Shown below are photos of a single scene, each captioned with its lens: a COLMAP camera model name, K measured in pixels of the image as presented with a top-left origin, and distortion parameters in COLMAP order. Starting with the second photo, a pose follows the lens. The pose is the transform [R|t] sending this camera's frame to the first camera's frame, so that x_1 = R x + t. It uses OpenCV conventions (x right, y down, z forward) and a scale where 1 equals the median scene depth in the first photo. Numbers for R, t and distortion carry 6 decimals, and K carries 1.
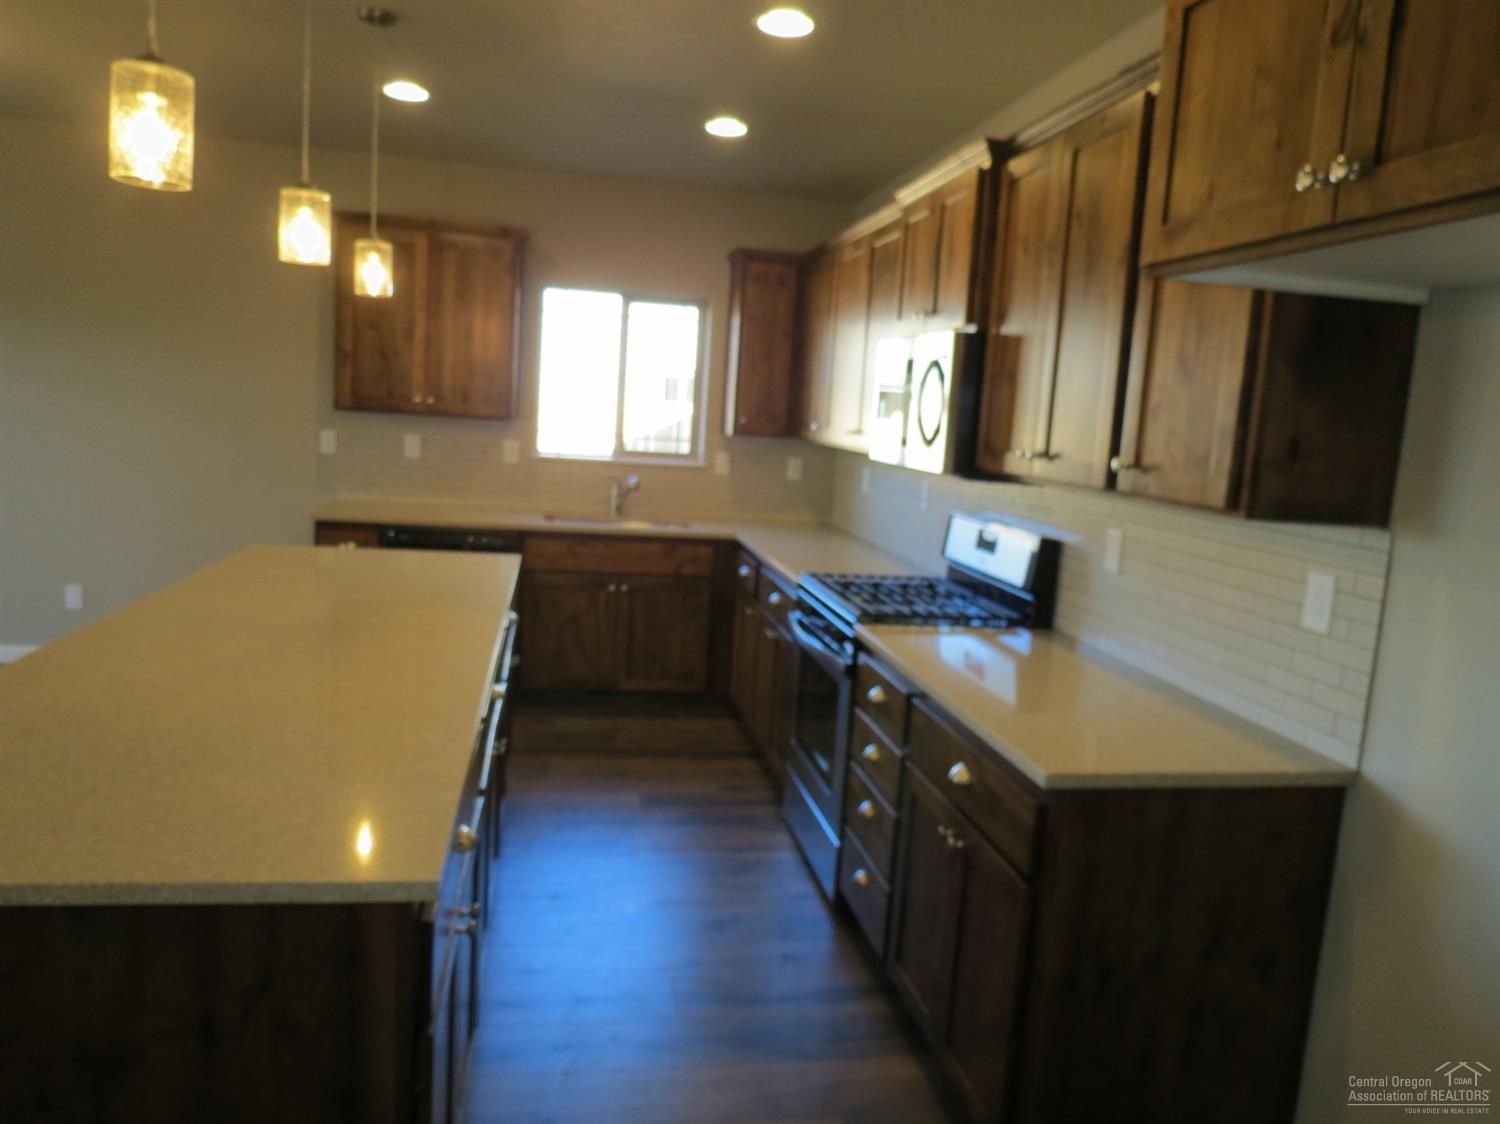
lens RADIAL K [[1067.8, 0, 761.8], [0, 1067.8, 555.5], [0, 0, 1]] dist [-0.035997, 0.015974]
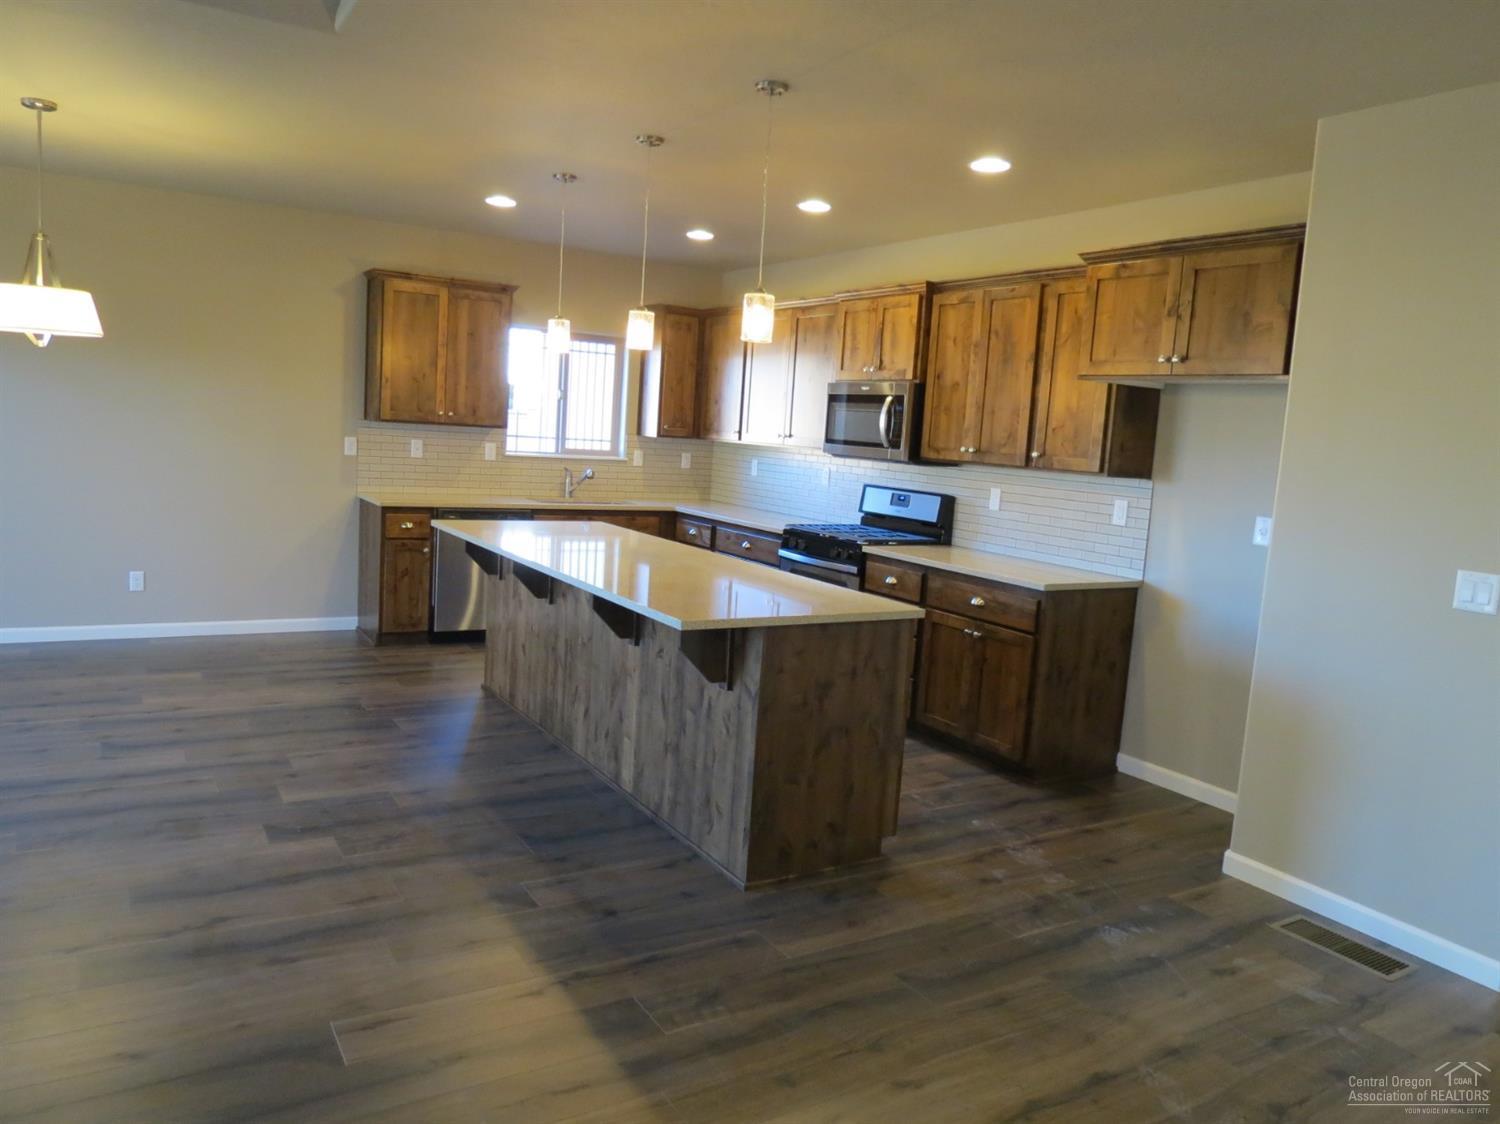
lens RADIAL K [[1067.8, 0, 757.6], [0, 1067.8, 560.3], [0, 0, 1]] dist [-0.035997, 0.015974]
pose [[0.931511, -0.053330, 0.359782, -0.686634], [0.048166, 0.998567, 0.023311, 0.036172], [-0.360510, -0.004385, 0.932745, -0.577194]]
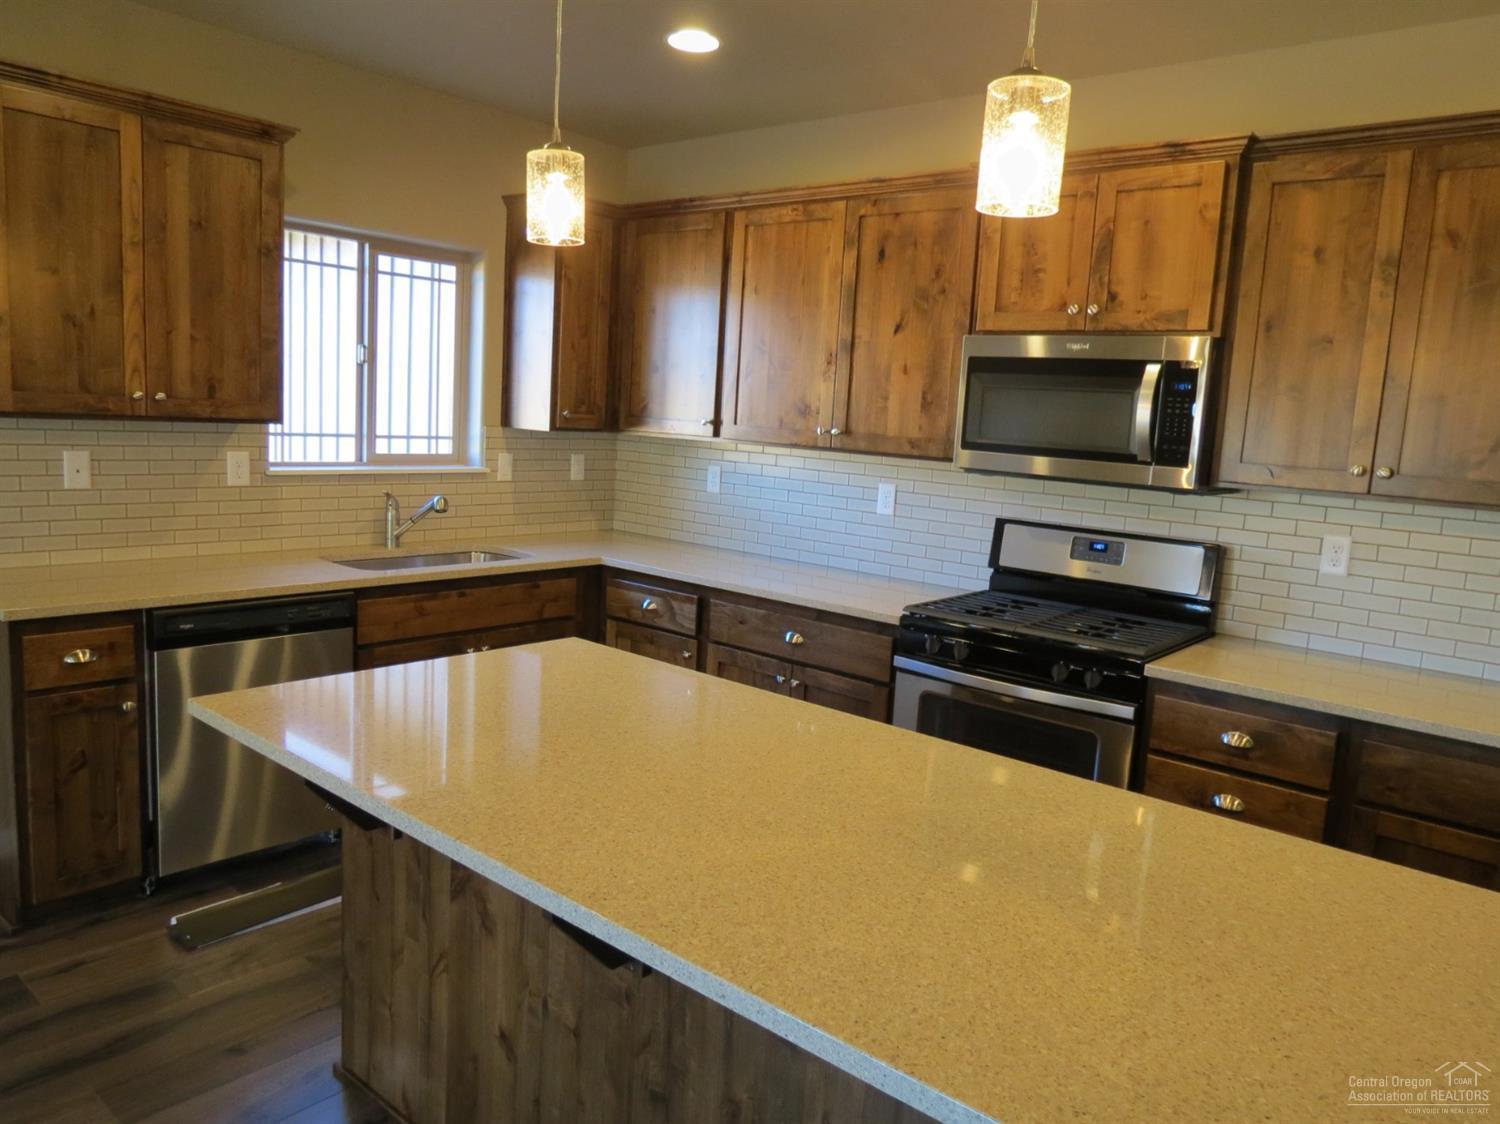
lens RADIAL K [[1067.8, 0, 753.5], [0, 1067.8, 563.2], [0, 0, 1]] dist [-0.035997, 0.015974]
pose [[0.776442, -0.114004, 0.619792, -0.674624], [0.080505, 0.993386, 0.081870, -0.113253], [-0.625026, -0.013670, 0.780484, 0.485717]]
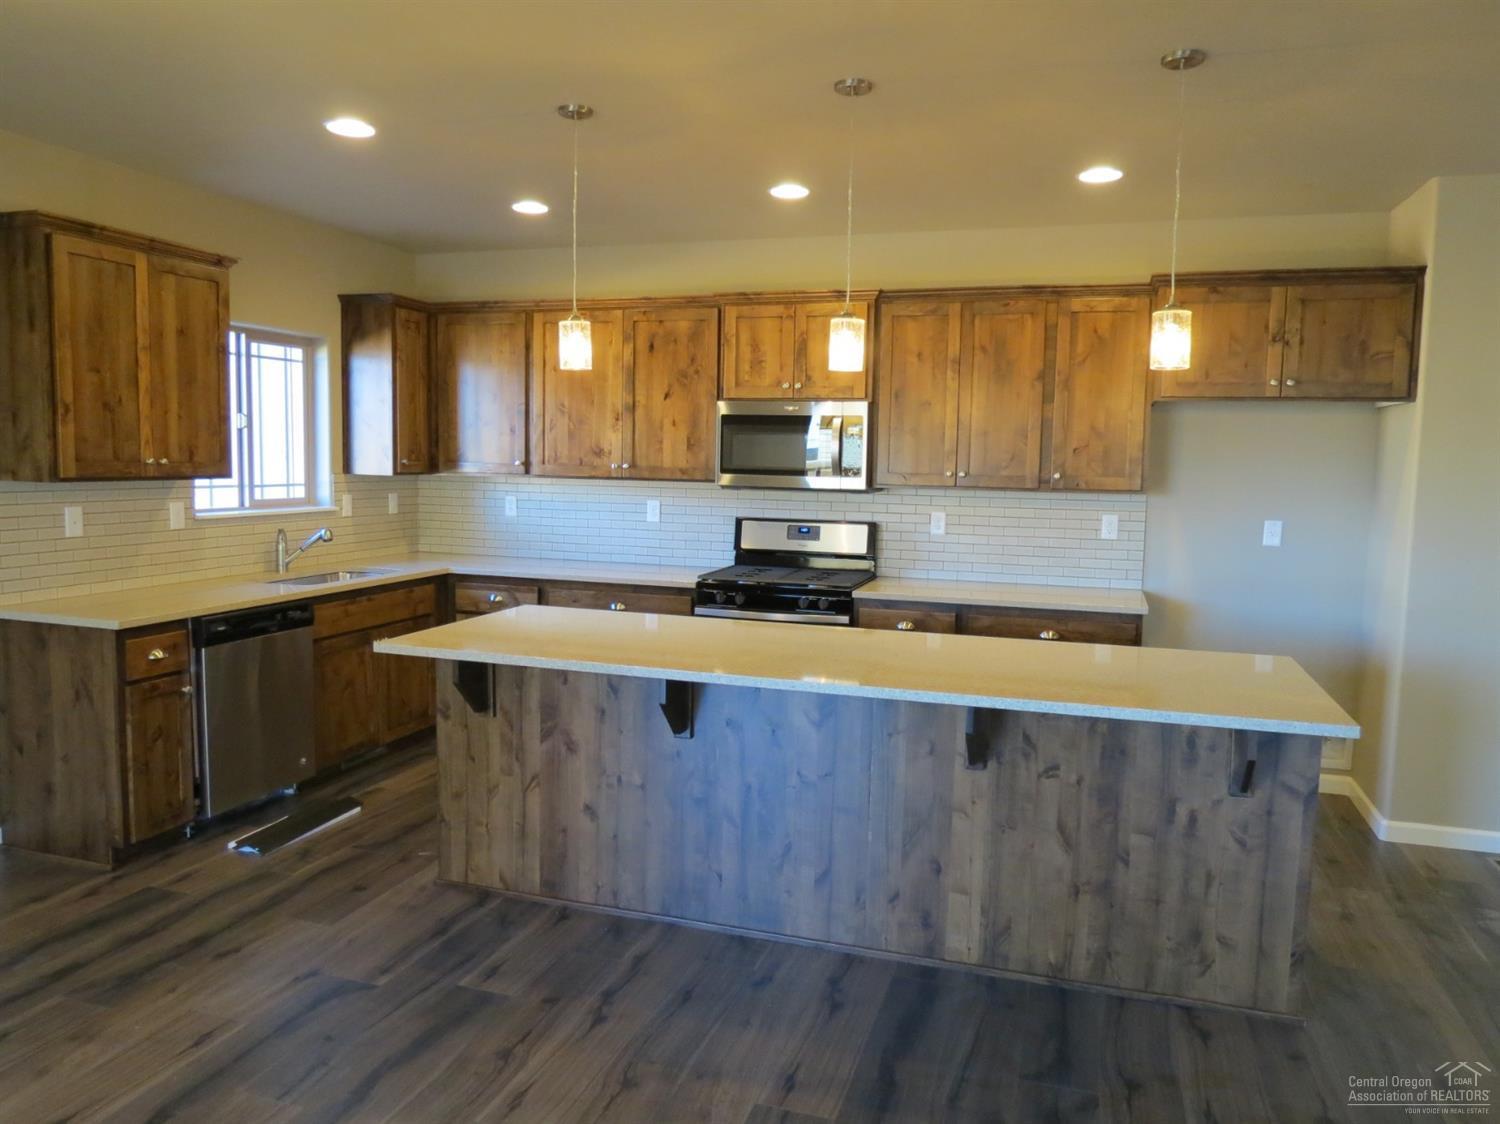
lens RADIAL K [[1067.8, 0, 754.2], [0, 1067.8, 555.5], [0, 0, 1]] dist [-0.035997, 0.015974]
pose [[0.471529, -0.141507, 0.870423, -1.257888], [0.131228, 0.987311, 0.089421, -0.137052], [-0.872032, 0.072059, 0.484115, 0.351078]]
